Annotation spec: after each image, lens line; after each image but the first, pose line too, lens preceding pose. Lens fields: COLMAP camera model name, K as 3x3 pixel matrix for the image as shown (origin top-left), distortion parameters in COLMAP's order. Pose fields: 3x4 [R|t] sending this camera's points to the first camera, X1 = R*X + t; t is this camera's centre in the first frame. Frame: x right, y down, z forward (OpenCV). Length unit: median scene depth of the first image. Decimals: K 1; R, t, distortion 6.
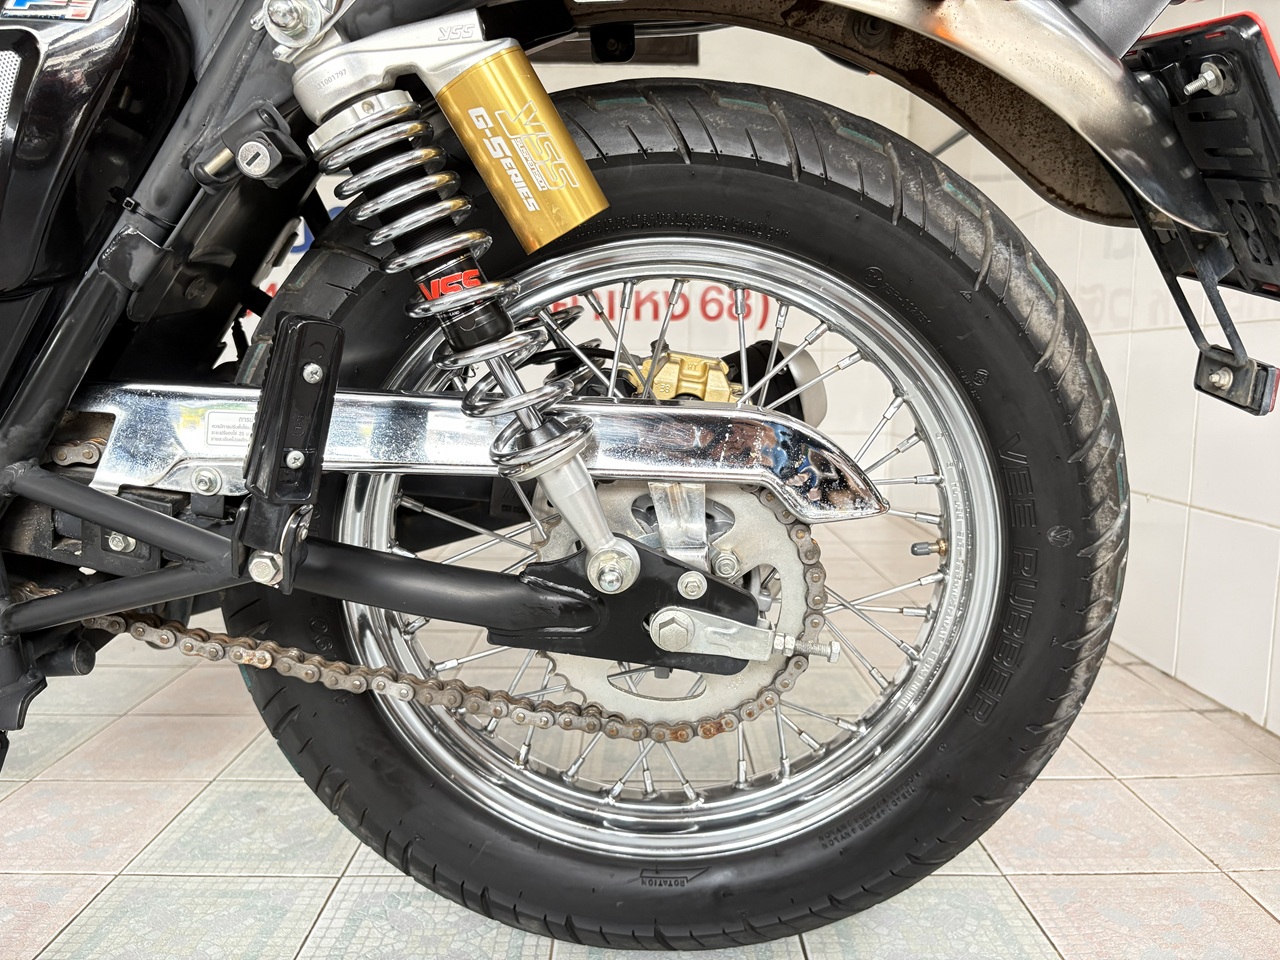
lens RADIAL K [[993.5, 0, 645.4], [0, 993.5, 479.9], [0, 0, 1]] dist [0.015154, -0.036265]
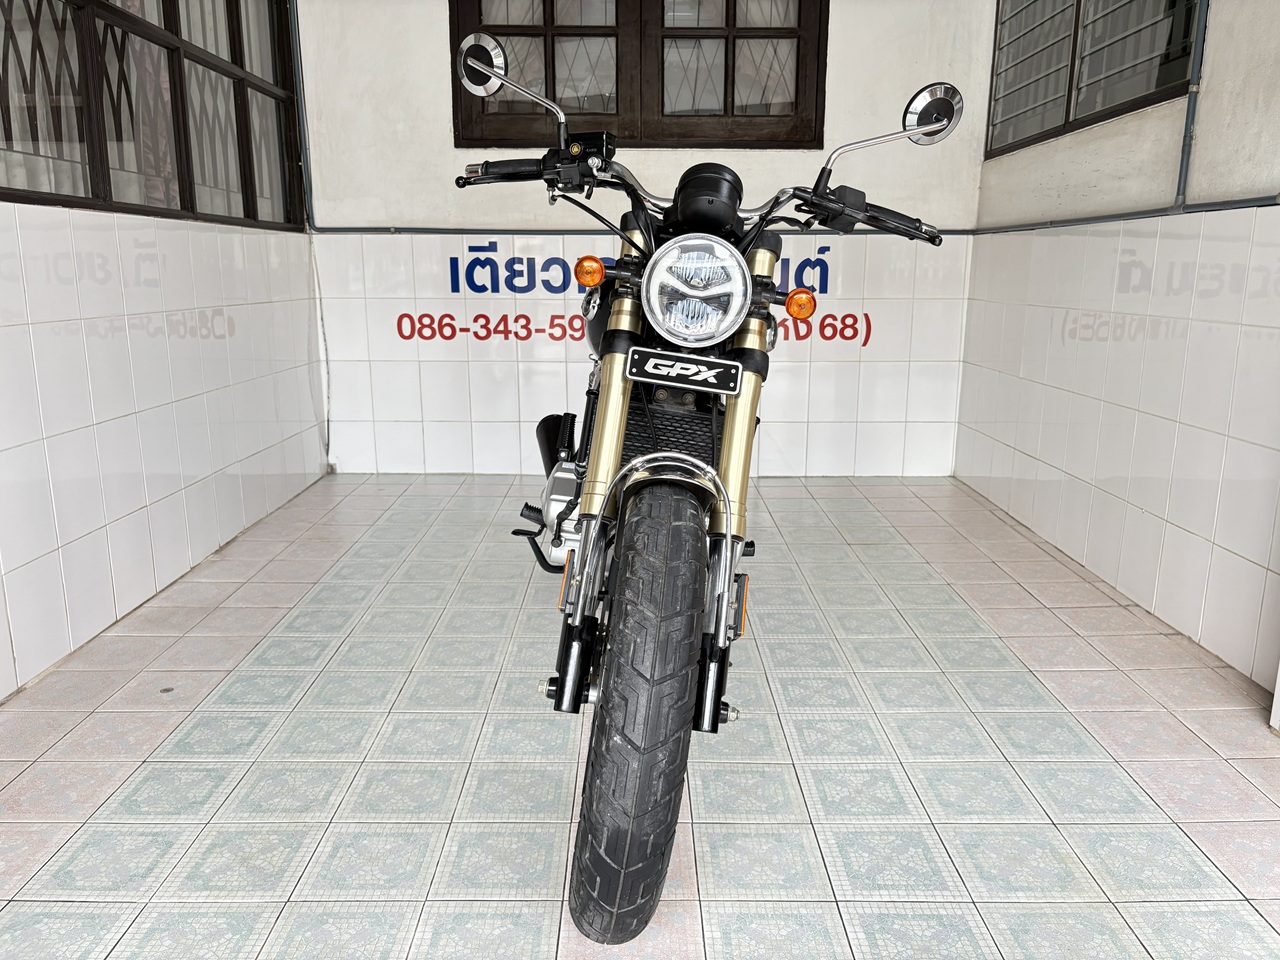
lens RADIAL K [[993.5, 0, 638.0], [0, 993.5, 483.0], [0, 0, 1]] dist [0.015154, -0.036265]
pose [[0.999974, -0.004631, -0.005485, -0.425154], [0.005183, 0.994423, 0.105334, -0.254513], [0.004966, -0.105359, 0.994422, -0.840446]]
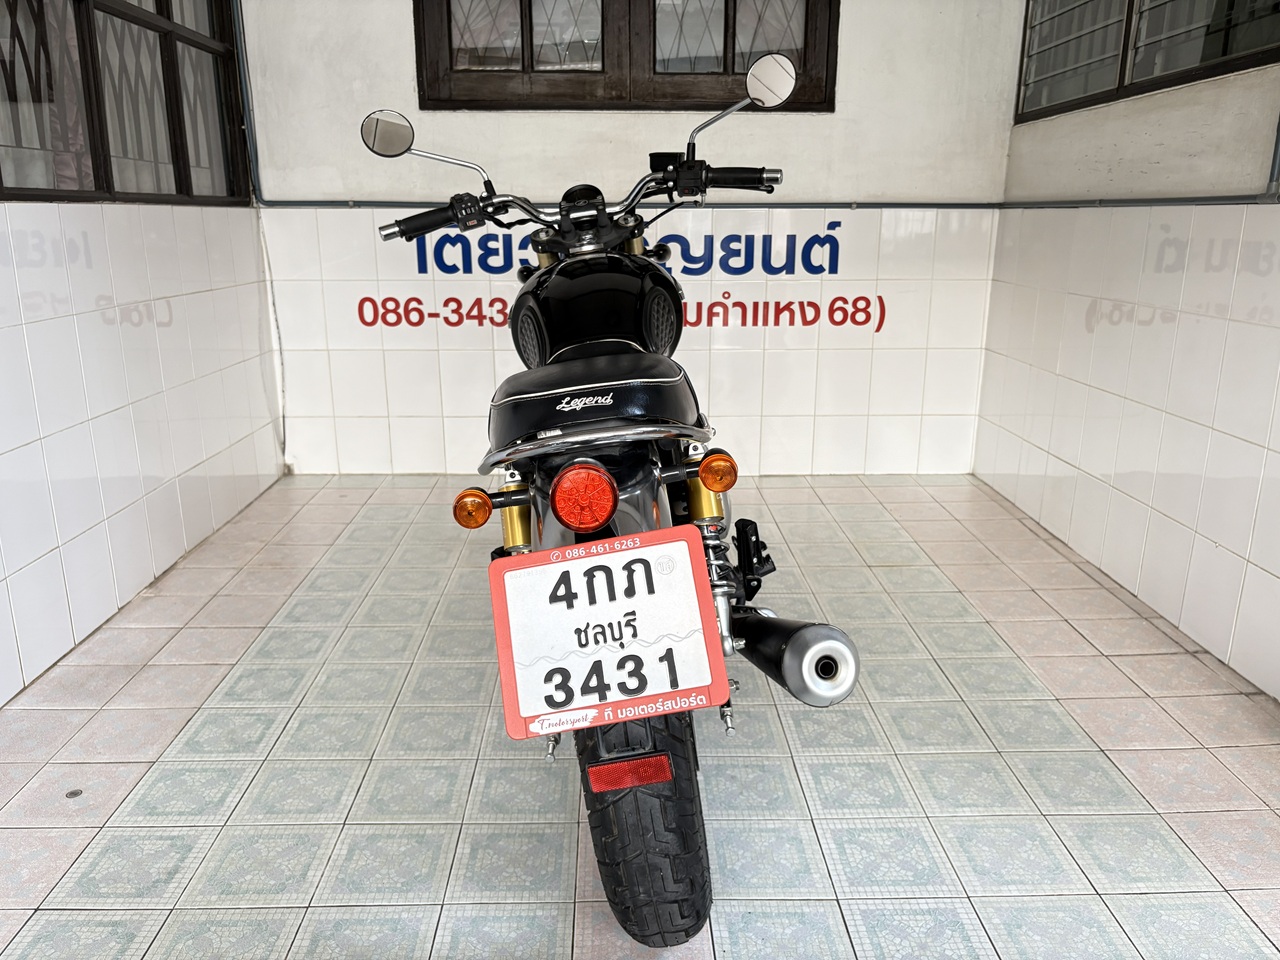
lens RADIAL K [[993.5, 0, 637.7], [0, 993.5, 479.5], [0, 0, 1]] dist [0.015154, -0.036265]
pose [[0.999816, -0.010965, 0.015742, -0.460391], [0.008435, 0.988242, 0.152663, -0.372305], [-0.017230, -0.152502, 0.988153, -0.534270]]
